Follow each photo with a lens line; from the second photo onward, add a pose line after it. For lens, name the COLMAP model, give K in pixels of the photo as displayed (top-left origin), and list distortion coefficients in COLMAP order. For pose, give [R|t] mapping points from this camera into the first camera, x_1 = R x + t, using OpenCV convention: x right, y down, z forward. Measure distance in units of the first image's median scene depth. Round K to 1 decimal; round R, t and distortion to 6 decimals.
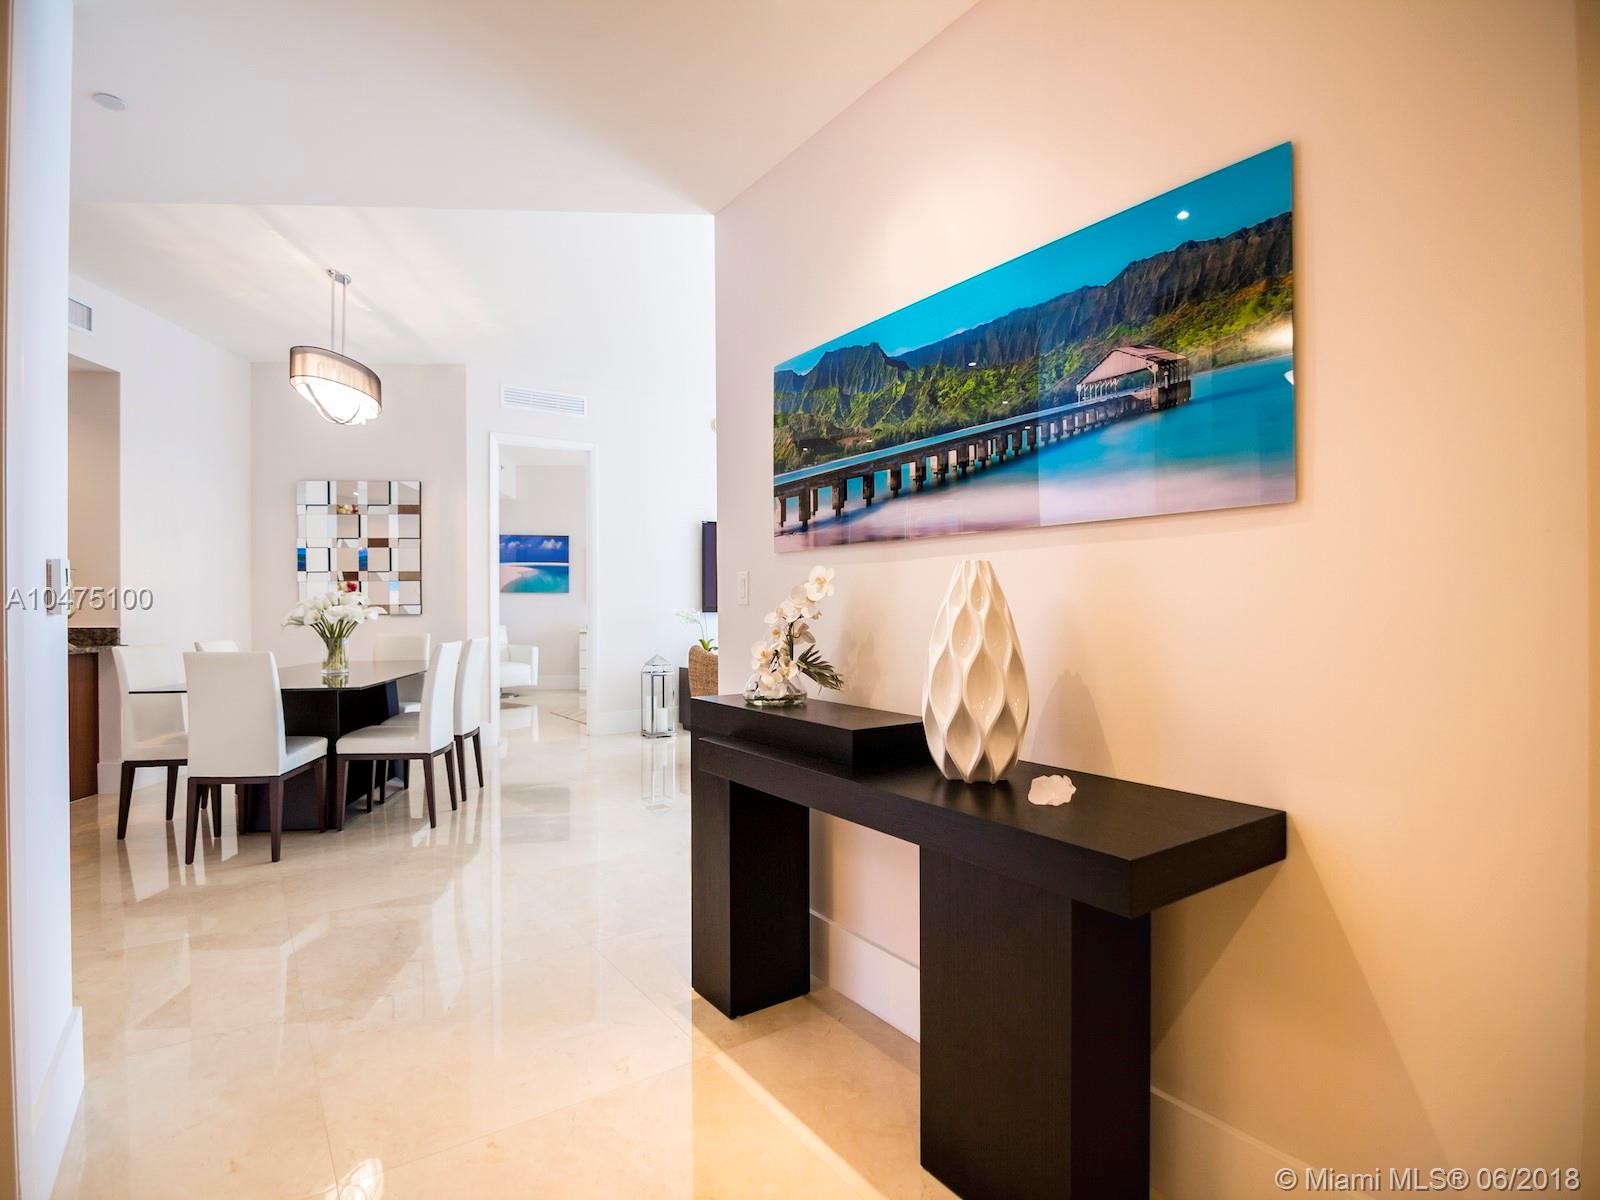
lens RADIAL K [[826.5, 0, 782.3], [0, 826.5, 602.7], [0, 0, 1]] dist [0.001929, -0.014992]
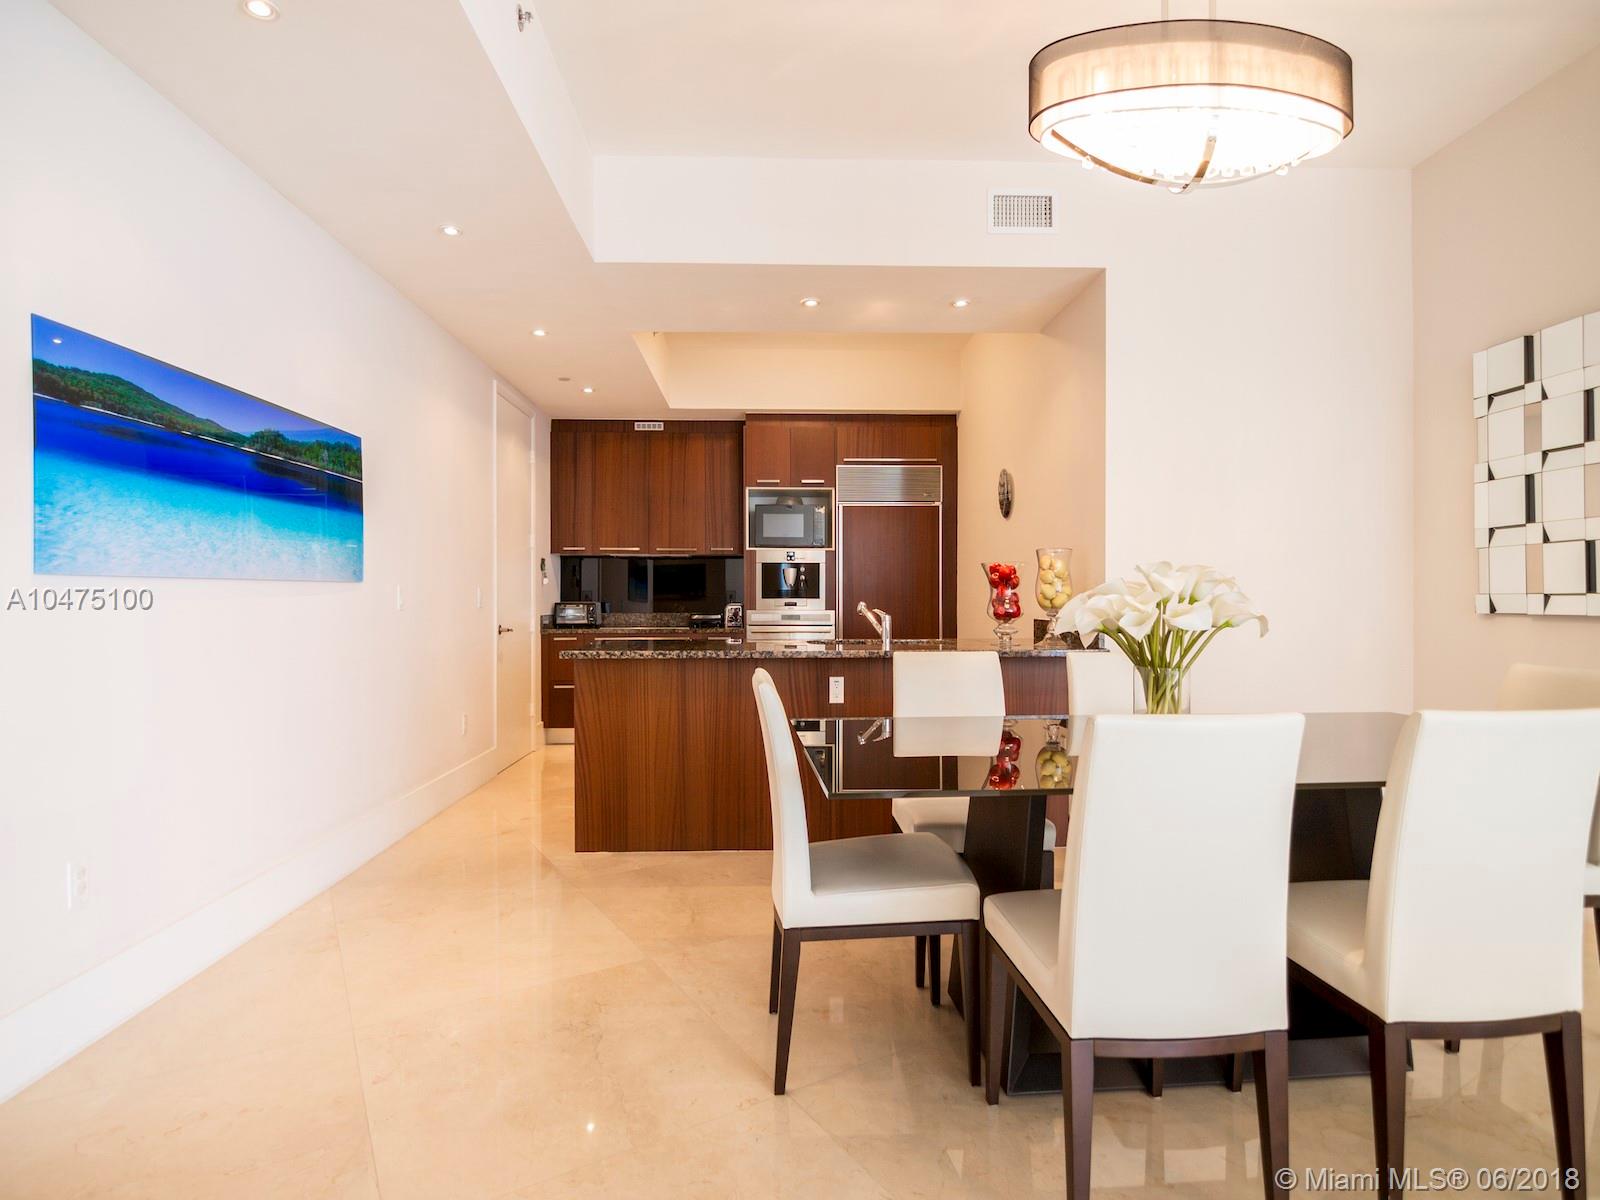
lens RADIAL K [[821.6, 0, 795.7], [0, 821.6, 599.8], [0, 0, 1]] dist [0.001092, -0.017932]
pose [[-0.039823, 0.009609, -0.999161, -0.059822], [0.001238, 0.999953, 0.009568, 0.001354], [0.999206, -0.000856, -0.039833, 0.595224]]
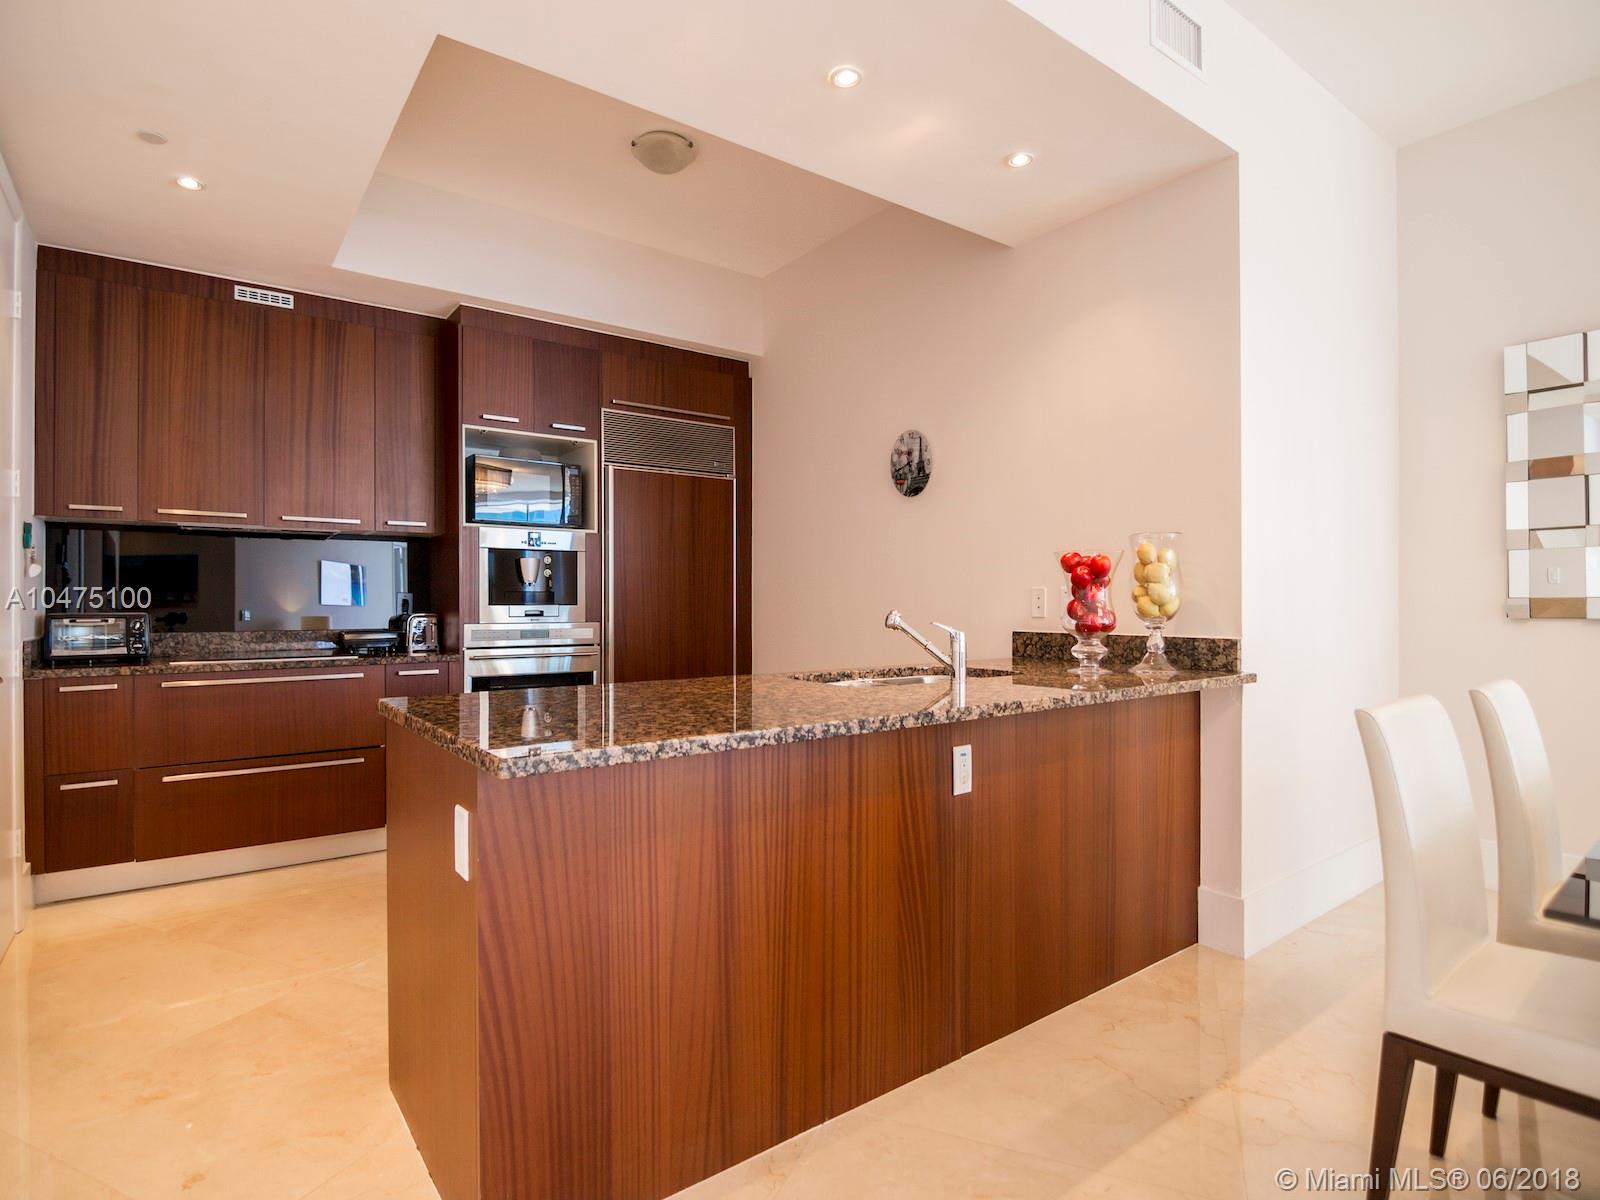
lens RADIAL K [[826.5, 0, 782.3], [0, 826.5, 602.7], [0, 0, 1]] dist [0.001929, -0.014992]
pose [[0.529647, 0.005484, -0.848200, -0.409443], [-0.000666, 0.999981, 0.006050, 0.003636], [0.848218, -0.002640, 0.529641, 0.367006]]
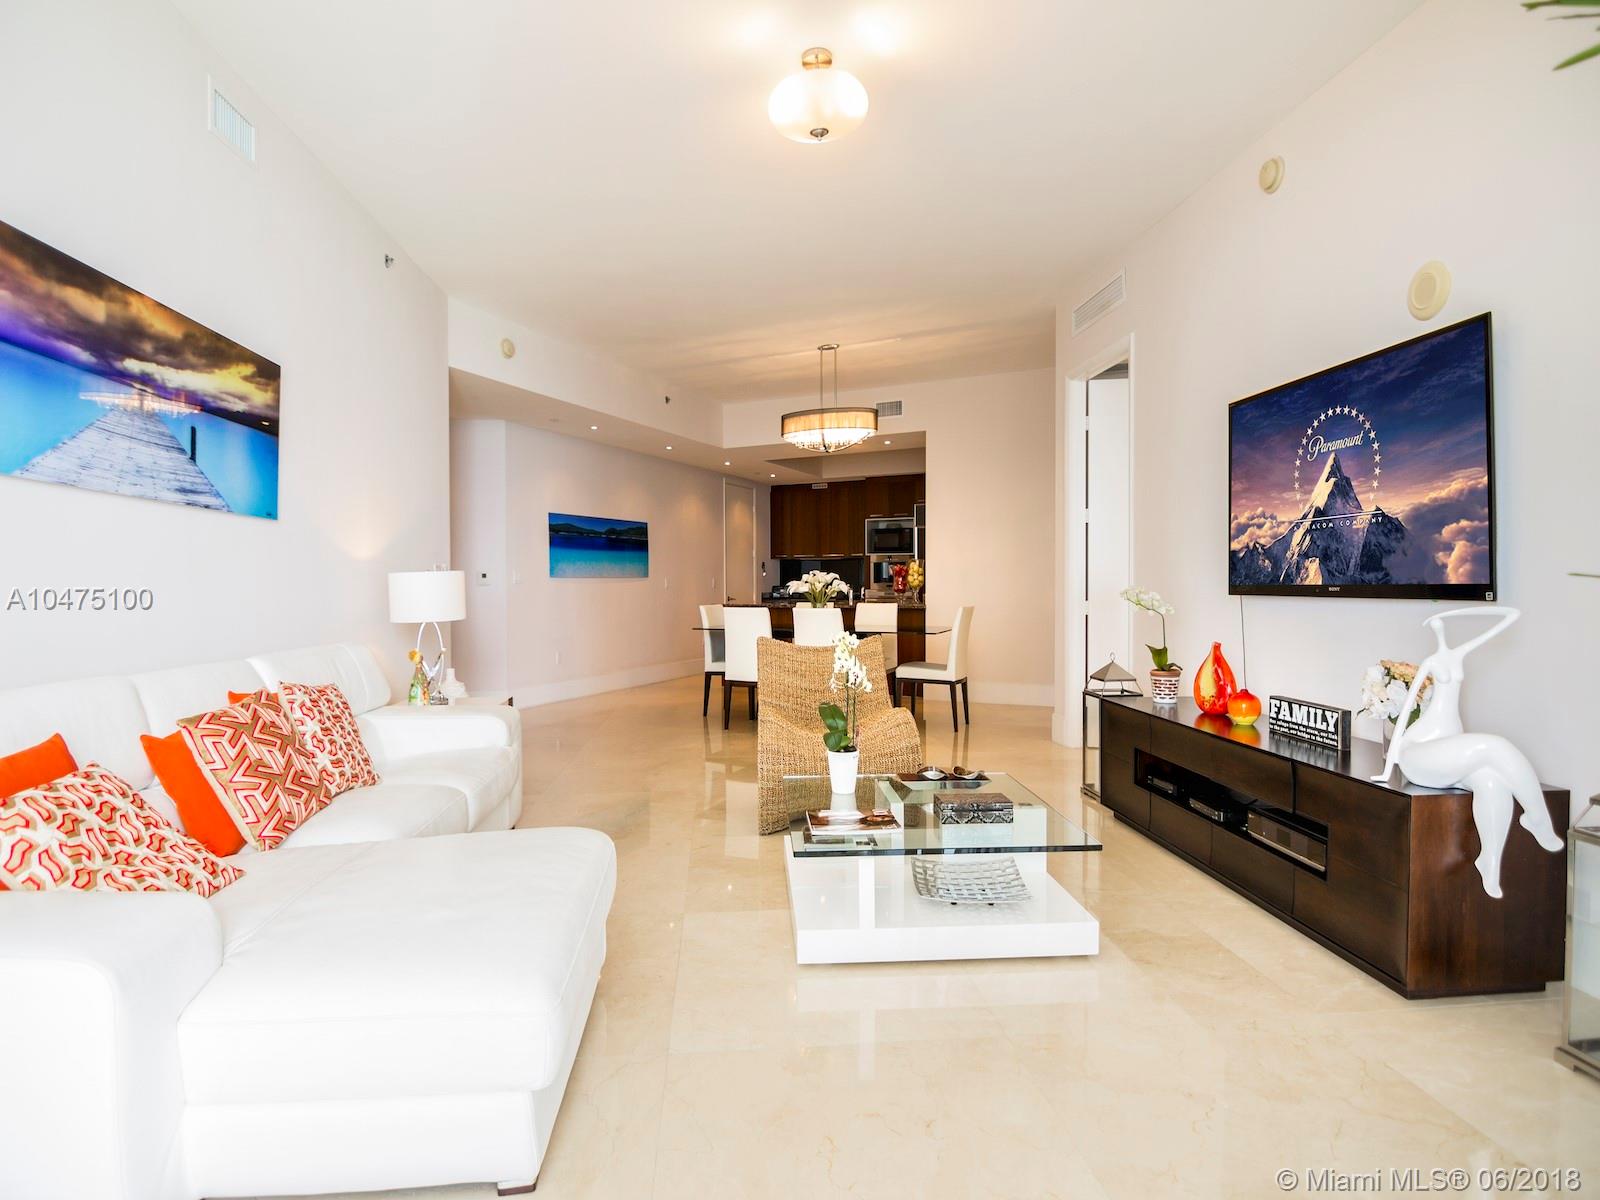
lens RADIAL K [[819.2, 0, 800.0], [0, 819.2, 600.0], [0, 0, 1]] dist [0.014440, -0.016582]
pose [[-0.484243, 0.026750, -0.874525, 0.548120], [0.007428, 0.999622, 0.026463, -0.001715], [0.874902, 0.006319, -0.484258, 1.227511]]
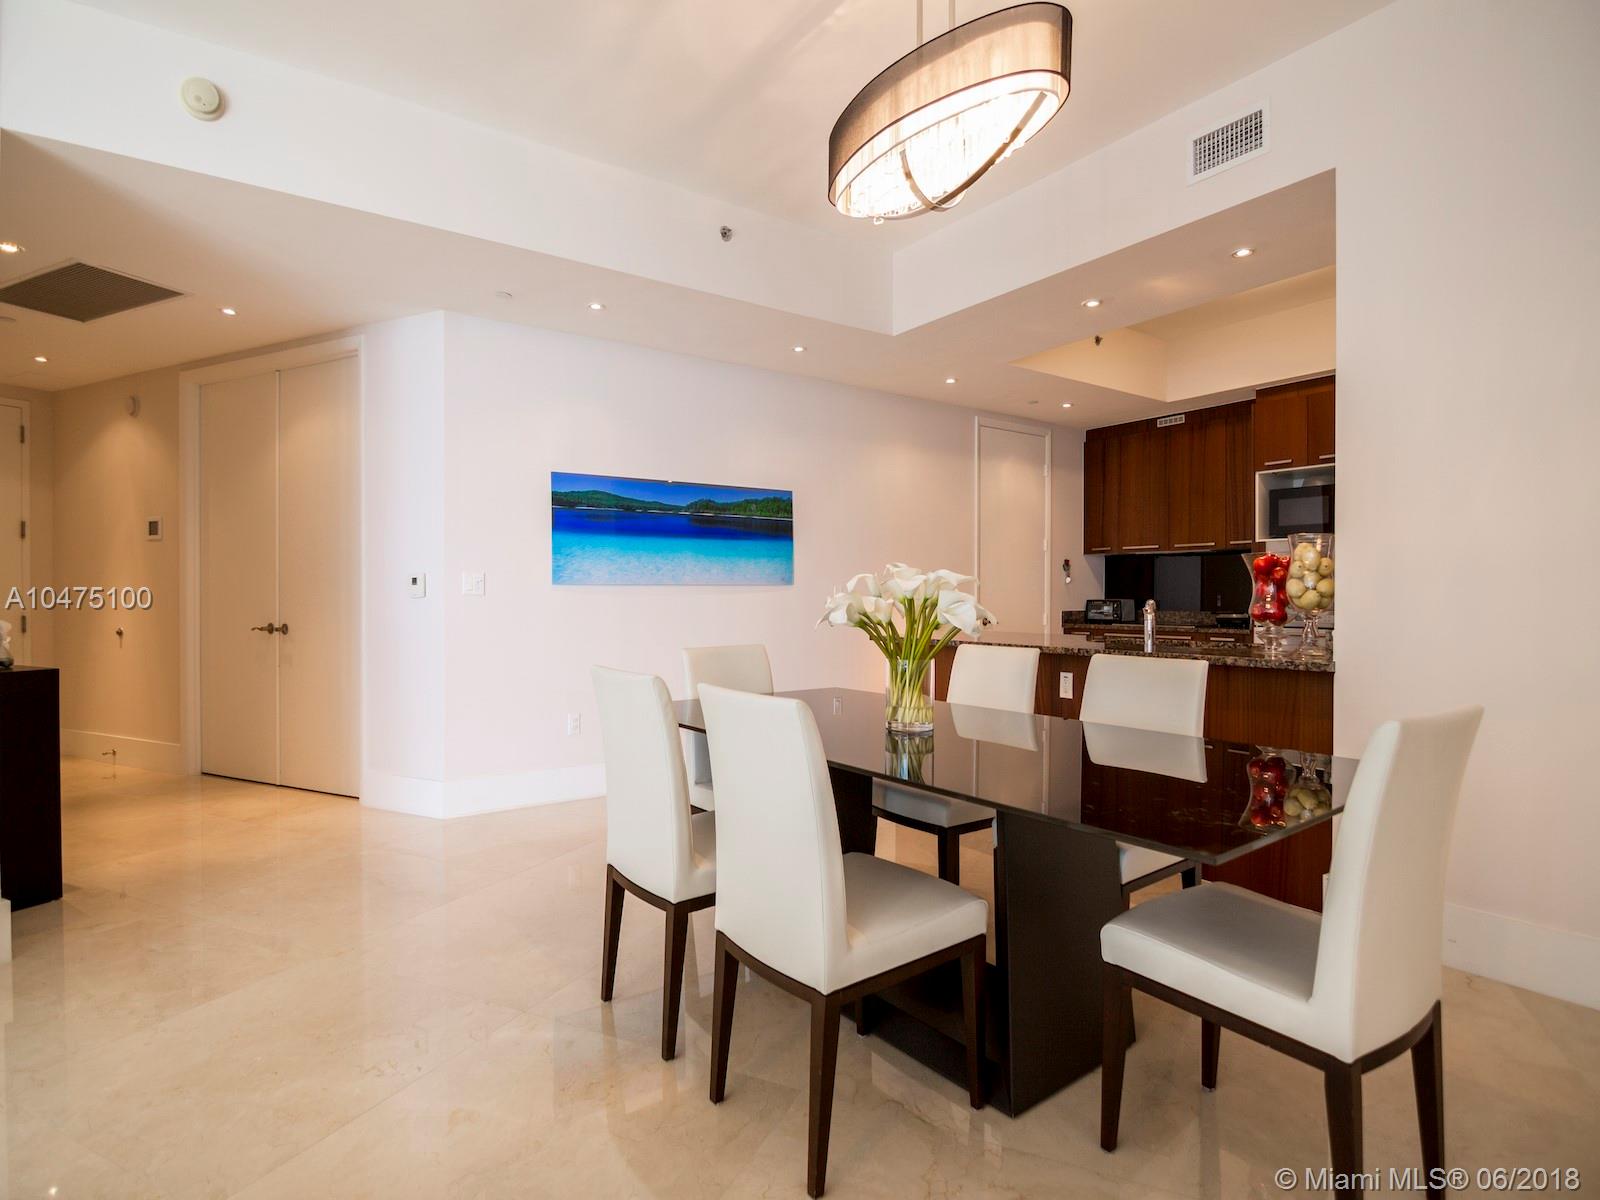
lens RADIAL K [[821.6, 0, 795.7], [0, 821.6, 599.8], [0, 0, 1]] dist [0.001092, -0.017932]
pose [[-0.861941, 0.009580, -0.506918, -0.170342], [0.004915, 0.999932, 0.010539, 0.001308], [0.506984, 0.006592, -0.861930, 1.021565]]
